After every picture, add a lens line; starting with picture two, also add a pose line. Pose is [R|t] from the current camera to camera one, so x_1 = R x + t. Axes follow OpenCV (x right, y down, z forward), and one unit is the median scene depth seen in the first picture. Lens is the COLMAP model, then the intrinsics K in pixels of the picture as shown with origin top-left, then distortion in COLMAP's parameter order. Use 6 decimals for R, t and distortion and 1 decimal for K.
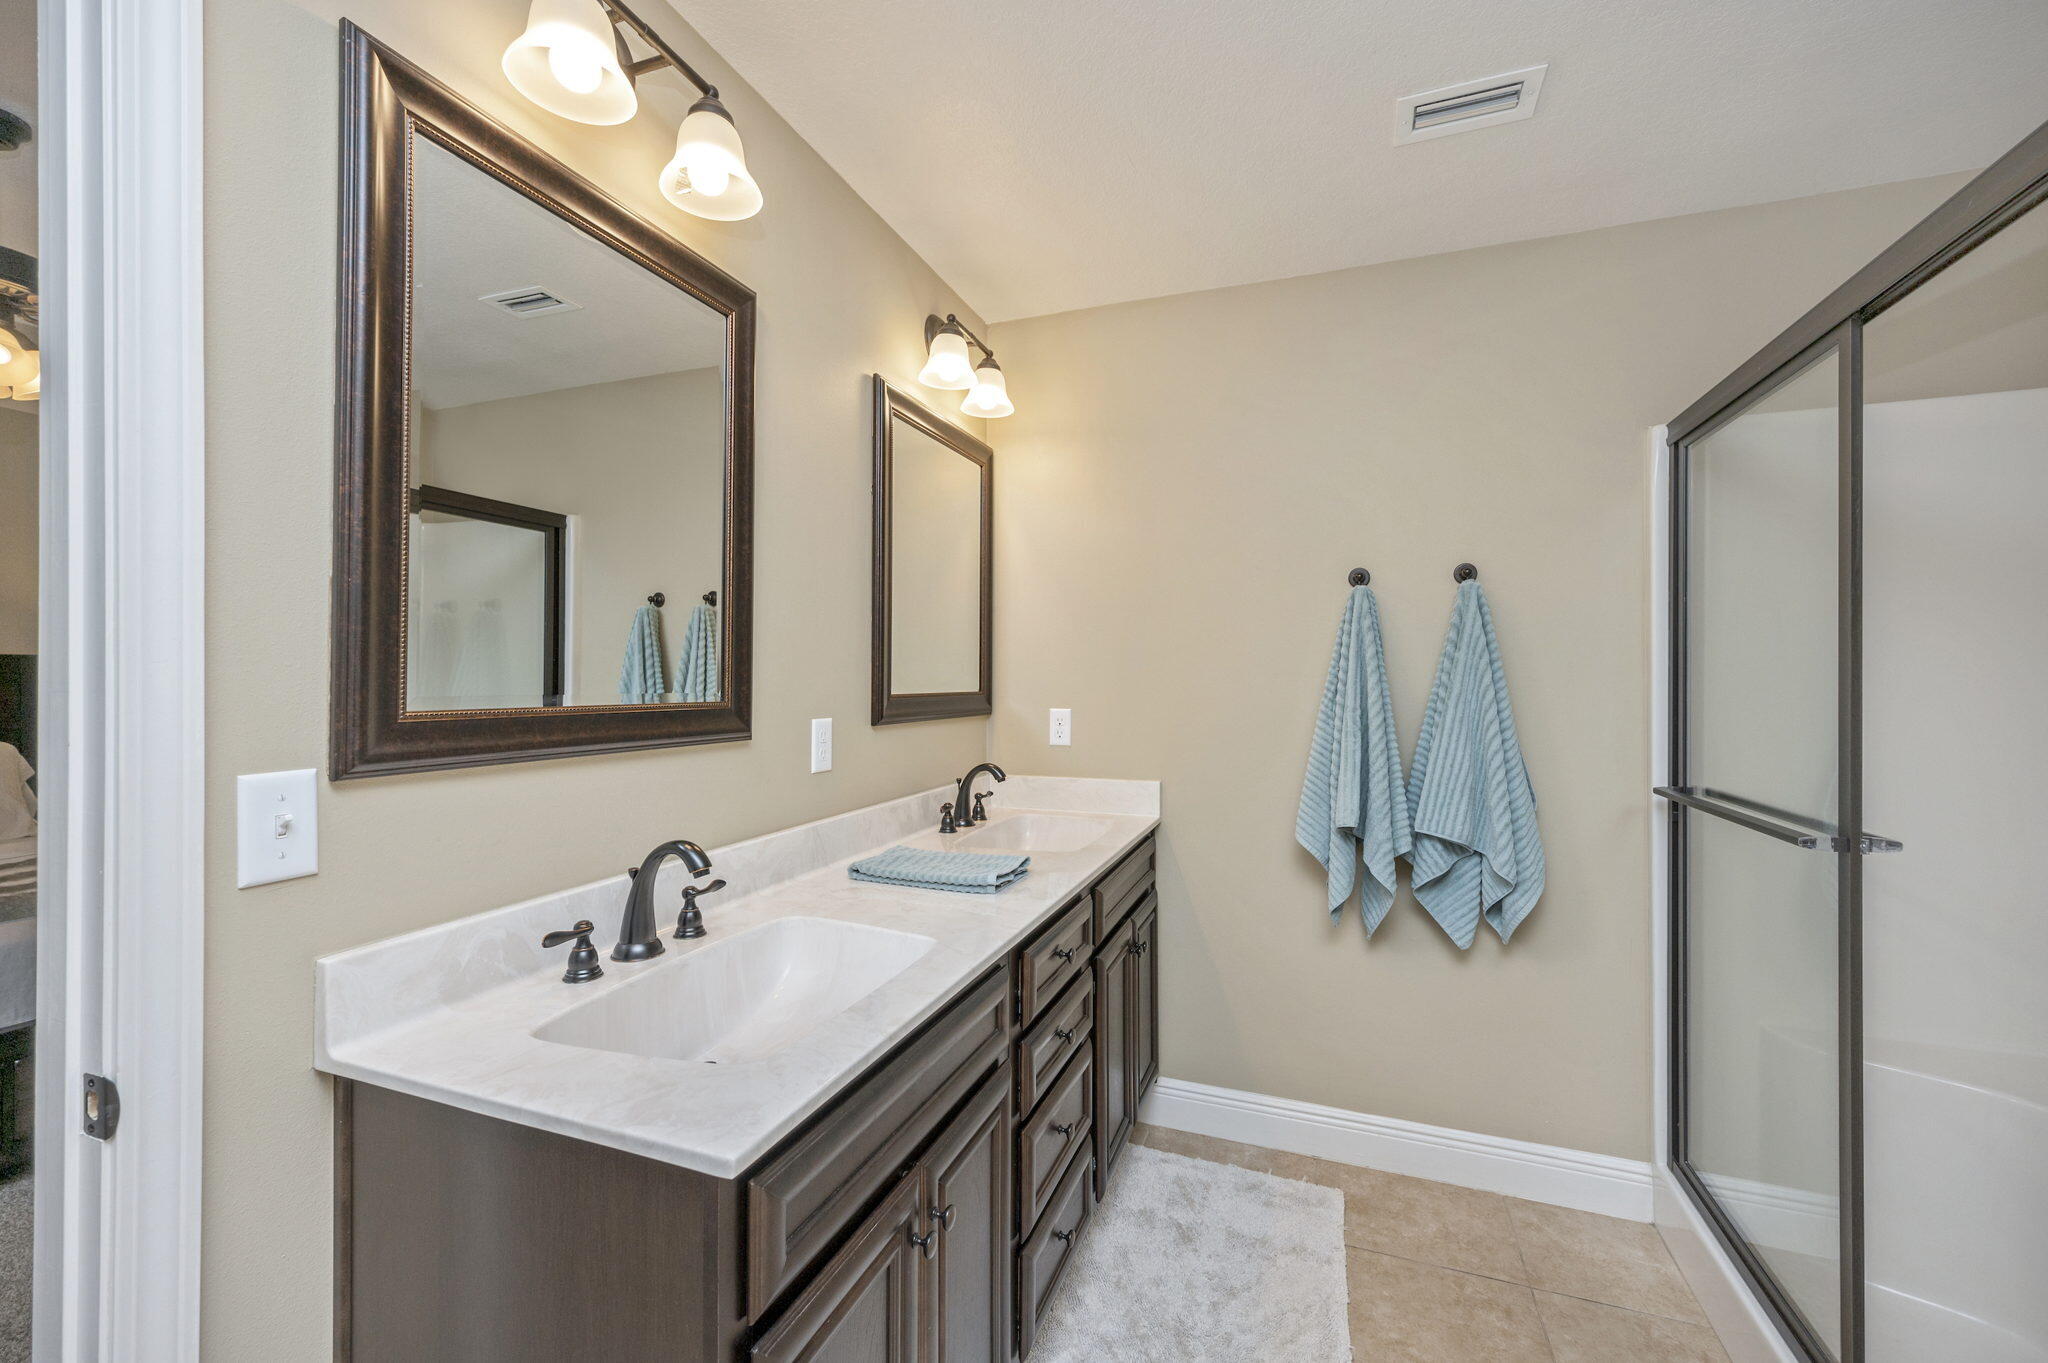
lens RADIAL K [[881.8, 0, 1028.2], [0, 881.8, 684.7], [0, 0, 1]] dist [0.037055, -0.001203]
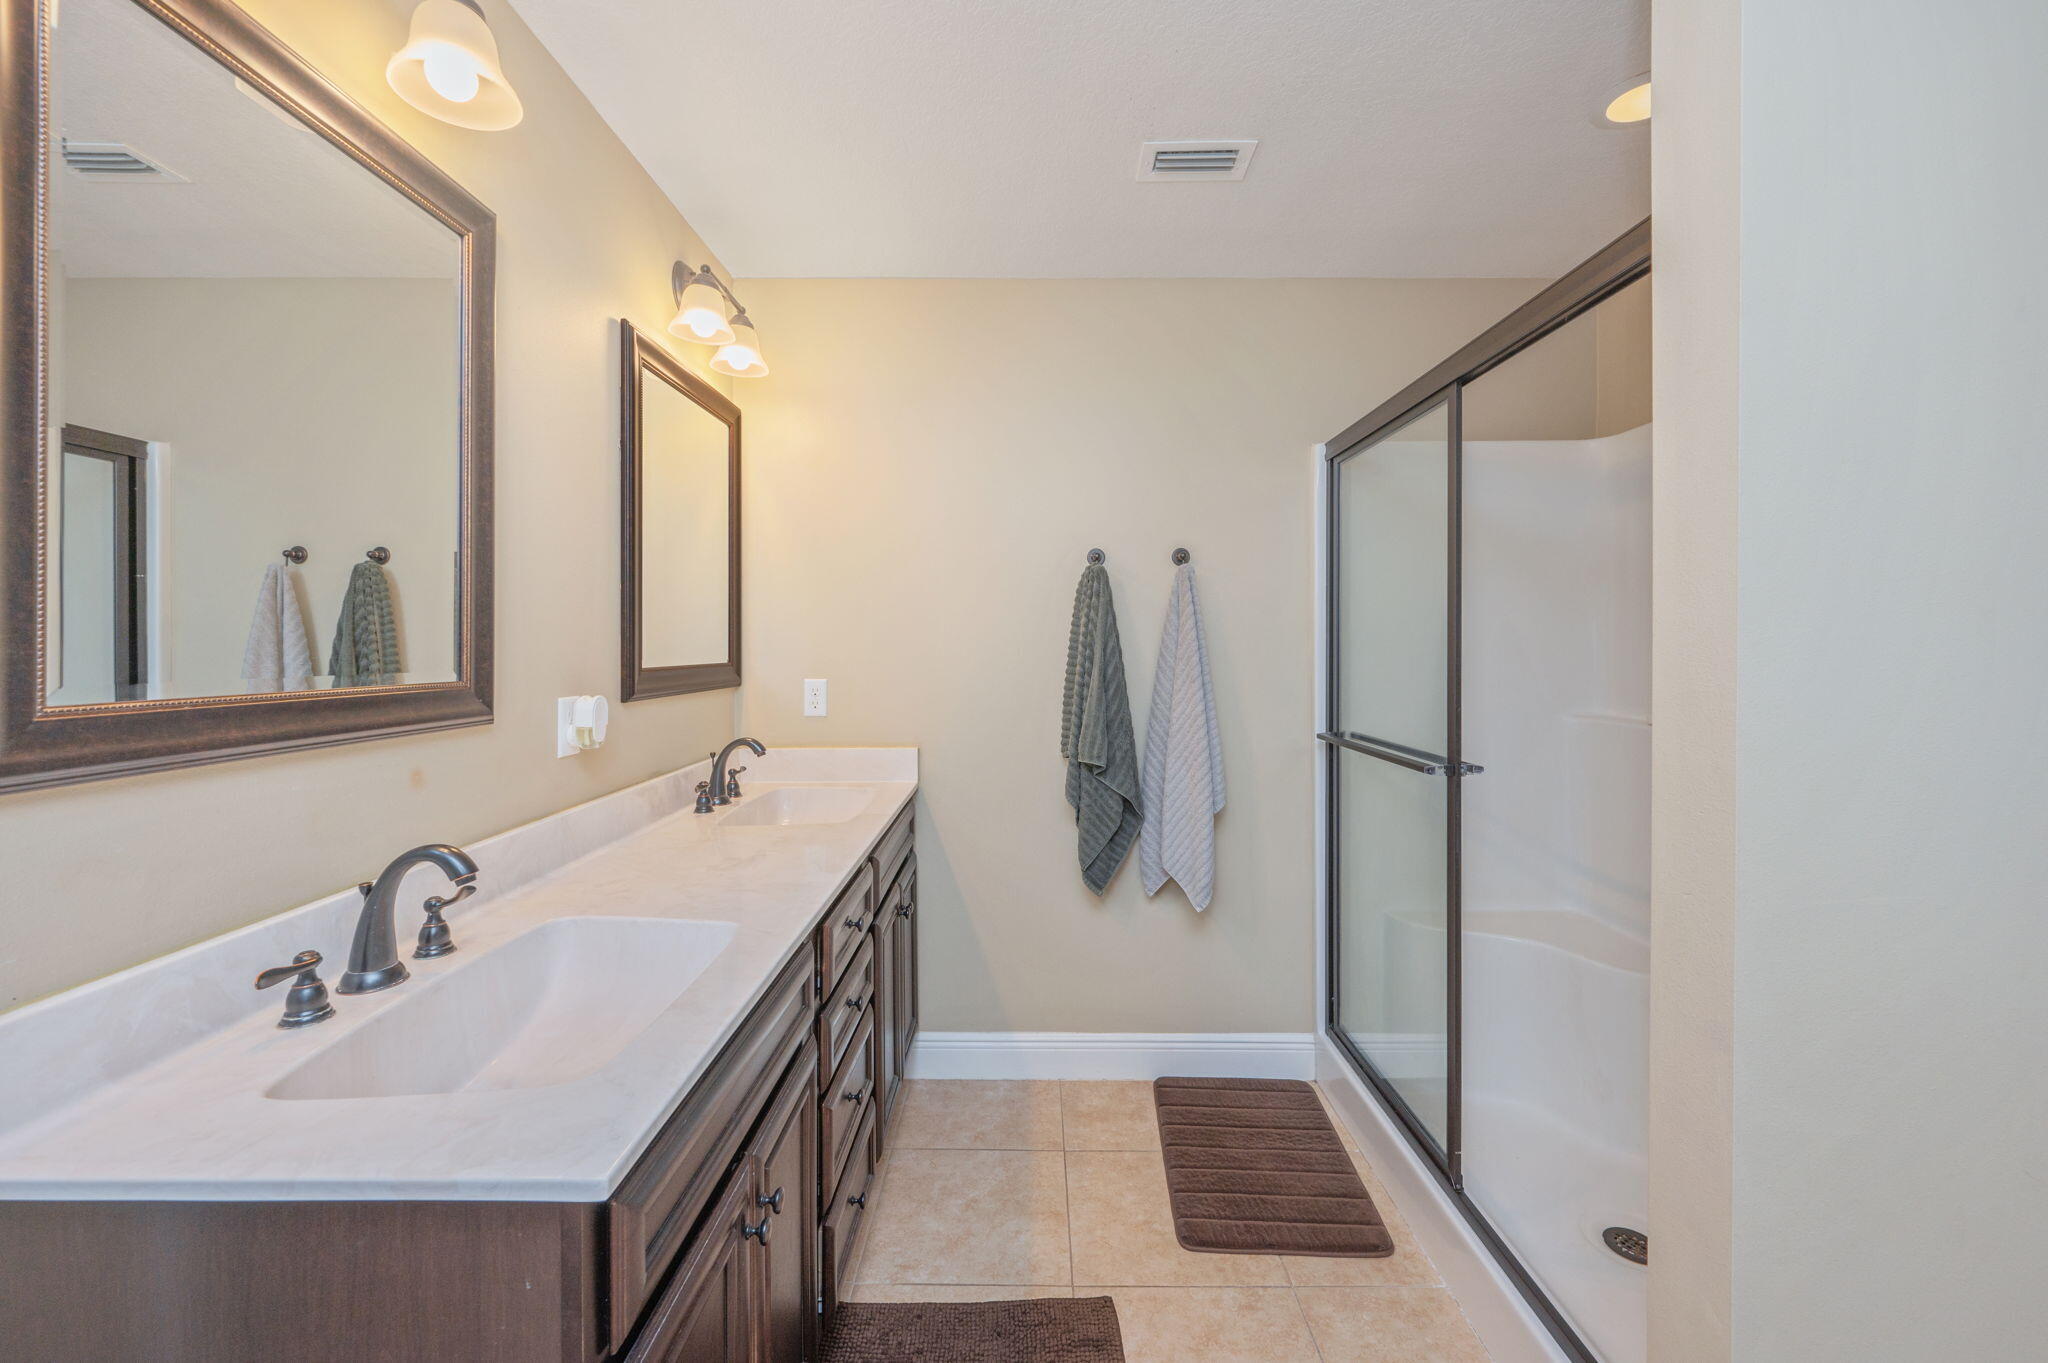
lens RADIAL K [[881.8, 0, 1017.6], [0, 881.8, 654.9], [0, 0, 1]] dist [0.037055, -0.001203]
pose [[0.937701, -0.010048, 0.347297, -0.138393], [0.007032, 0.999926, 0.009944, -0.011635], [-0.347371, -0.006882, 0.937702, -0.011889]]
